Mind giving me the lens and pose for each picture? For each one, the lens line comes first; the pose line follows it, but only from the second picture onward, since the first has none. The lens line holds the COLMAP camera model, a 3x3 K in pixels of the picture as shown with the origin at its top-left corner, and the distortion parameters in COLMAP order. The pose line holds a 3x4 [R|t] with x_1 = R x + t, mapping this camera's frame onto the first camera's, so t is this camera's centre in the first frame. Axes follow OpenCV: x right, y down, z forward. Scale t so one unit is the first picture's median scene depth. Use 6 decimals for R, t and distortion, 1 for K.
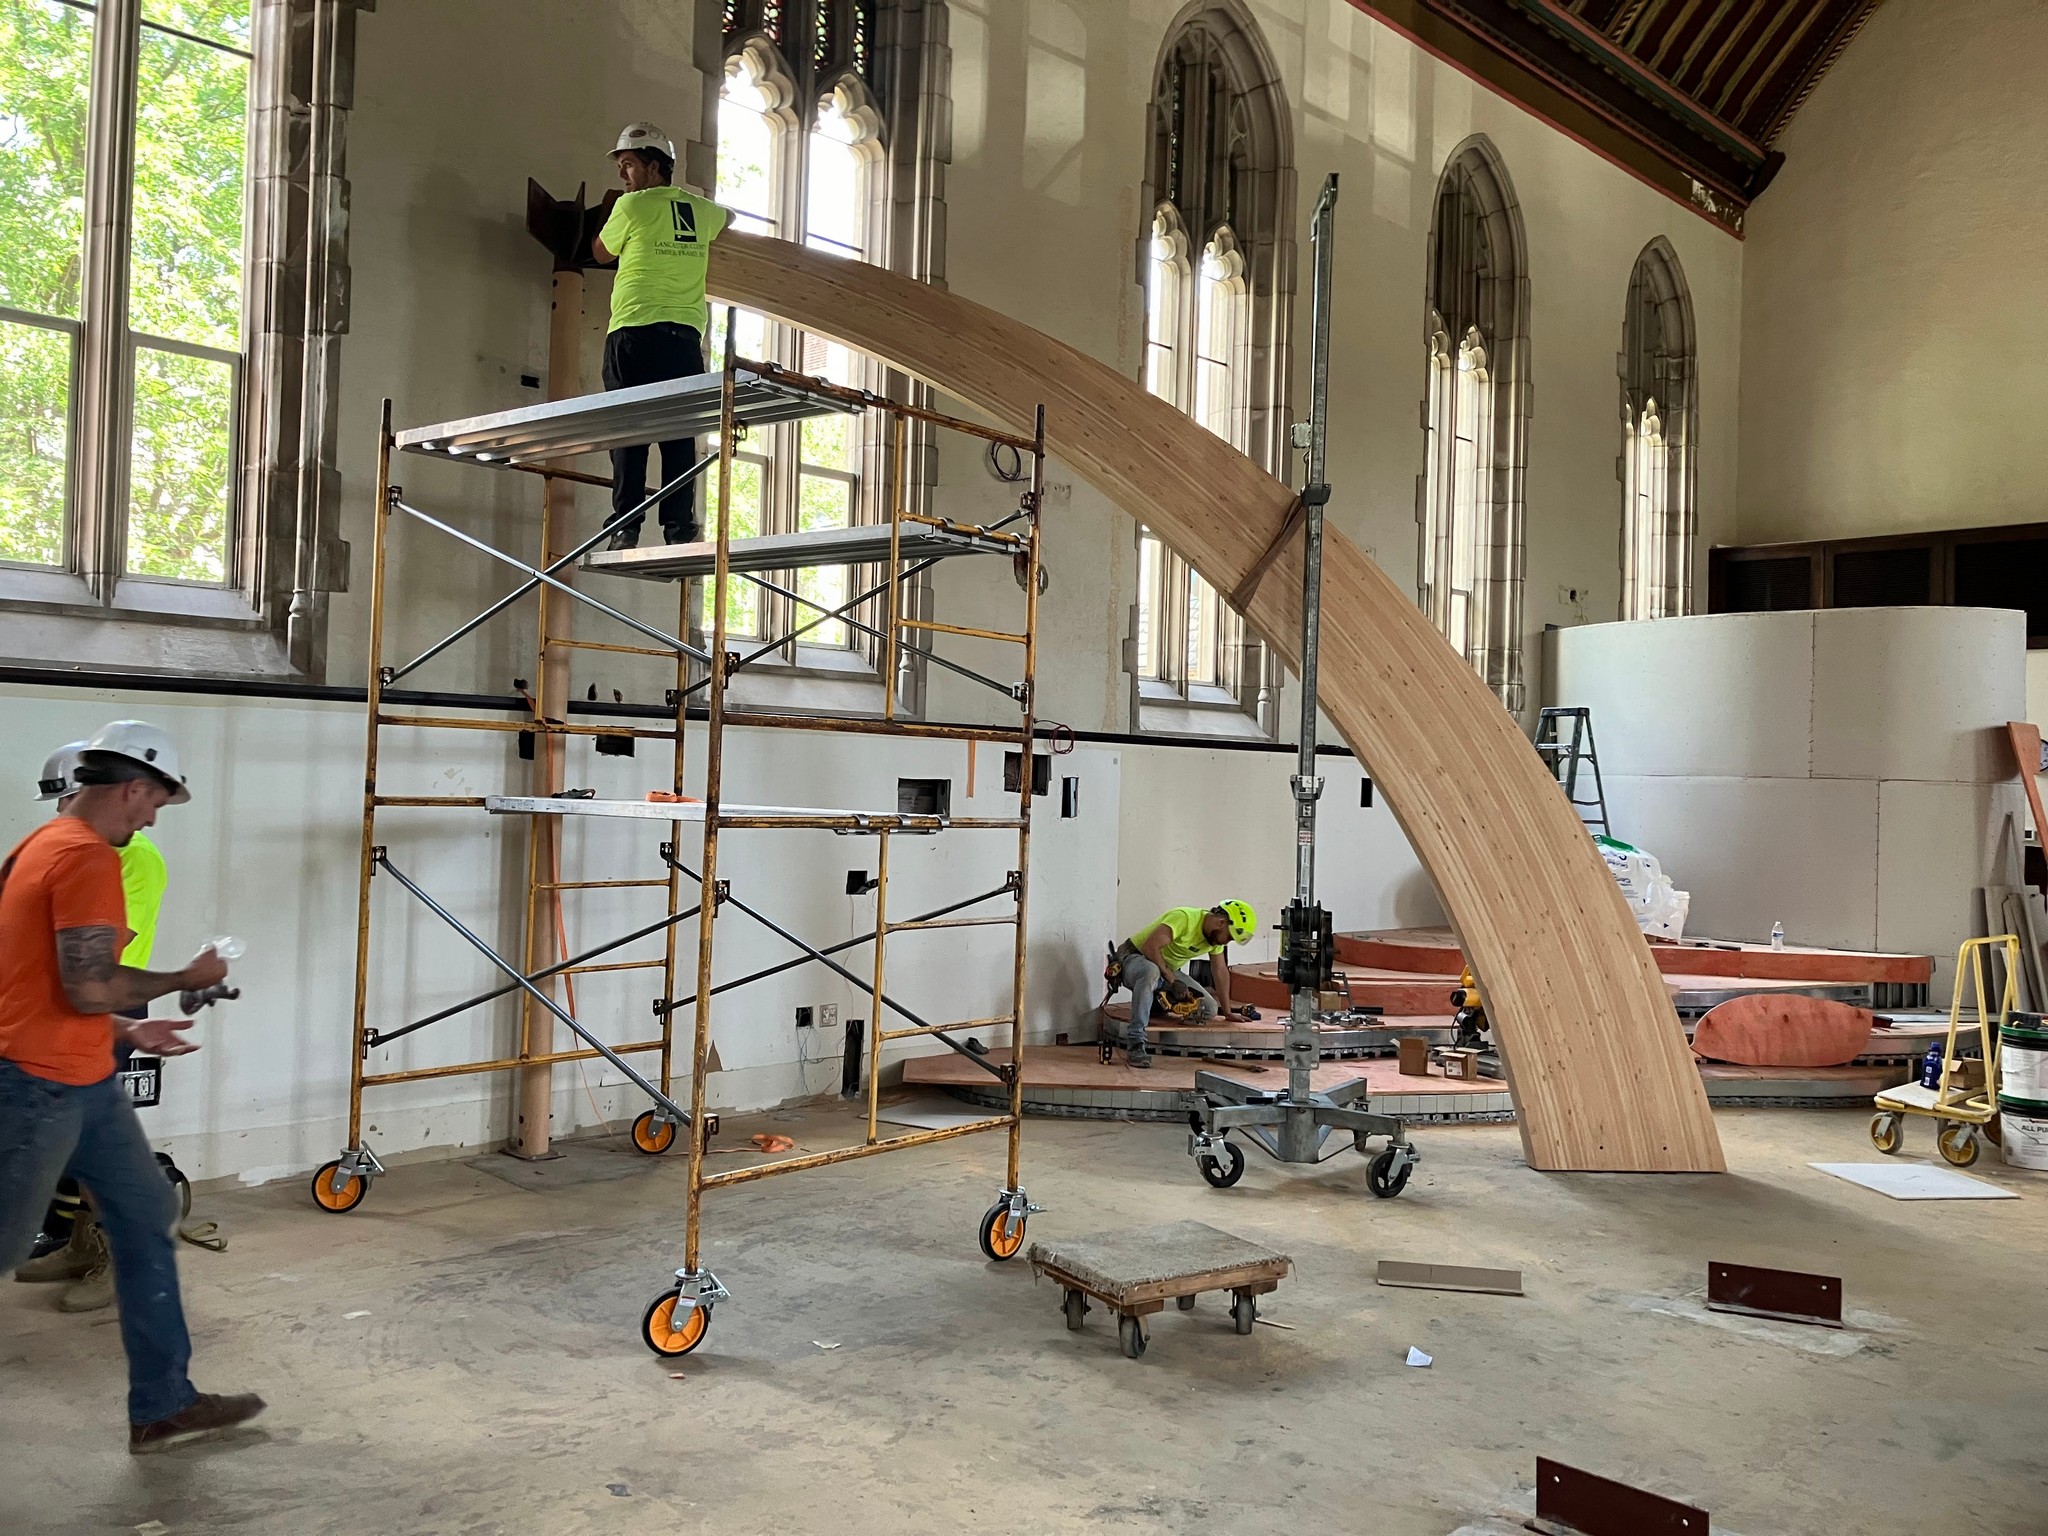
lens RADIAL K [[1648.8, 0, 1024.0], [0, 1648.8, 768.0], [0, 0, 1]] dist [0.008569, 0.007149]
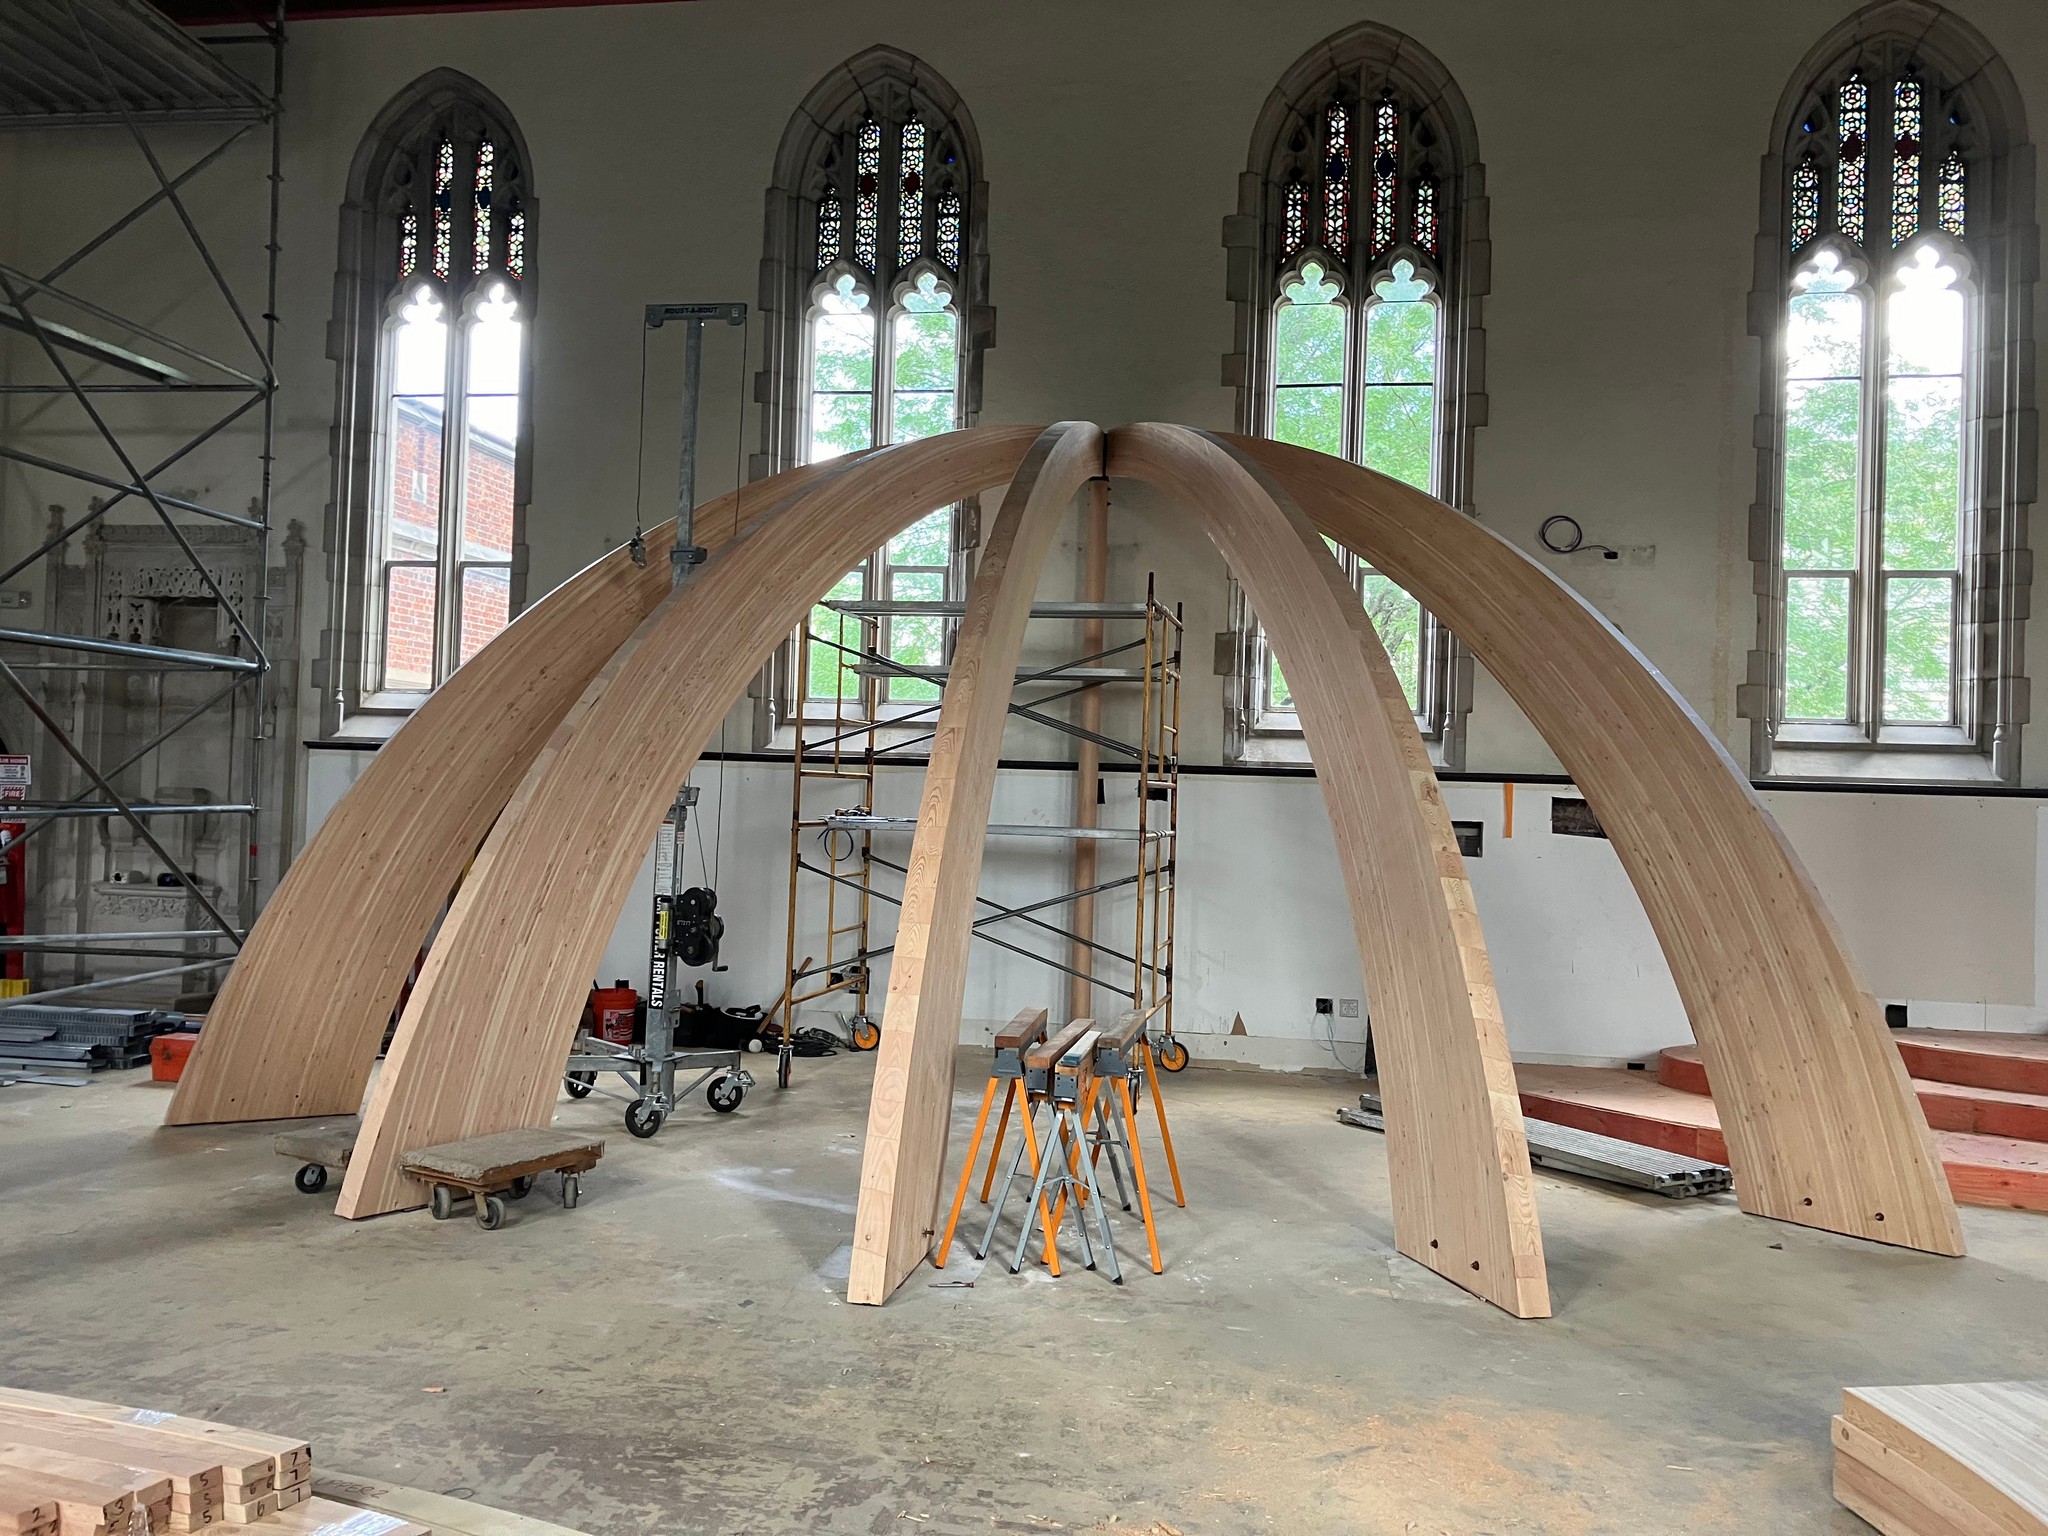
lens RADIAL K [[1648.8, 0, 1024.0], [0, 1648.8, 768.0], [0, 0, 1]] dist [0.008569, 0.007149]
pose [[0.593690, -0.025274, -0.804297, 0.858115], [-0.005156, 0.999367, -0.035210, 0.014692], [0.804677, 0.025051, 0.593184, 0.057500]]
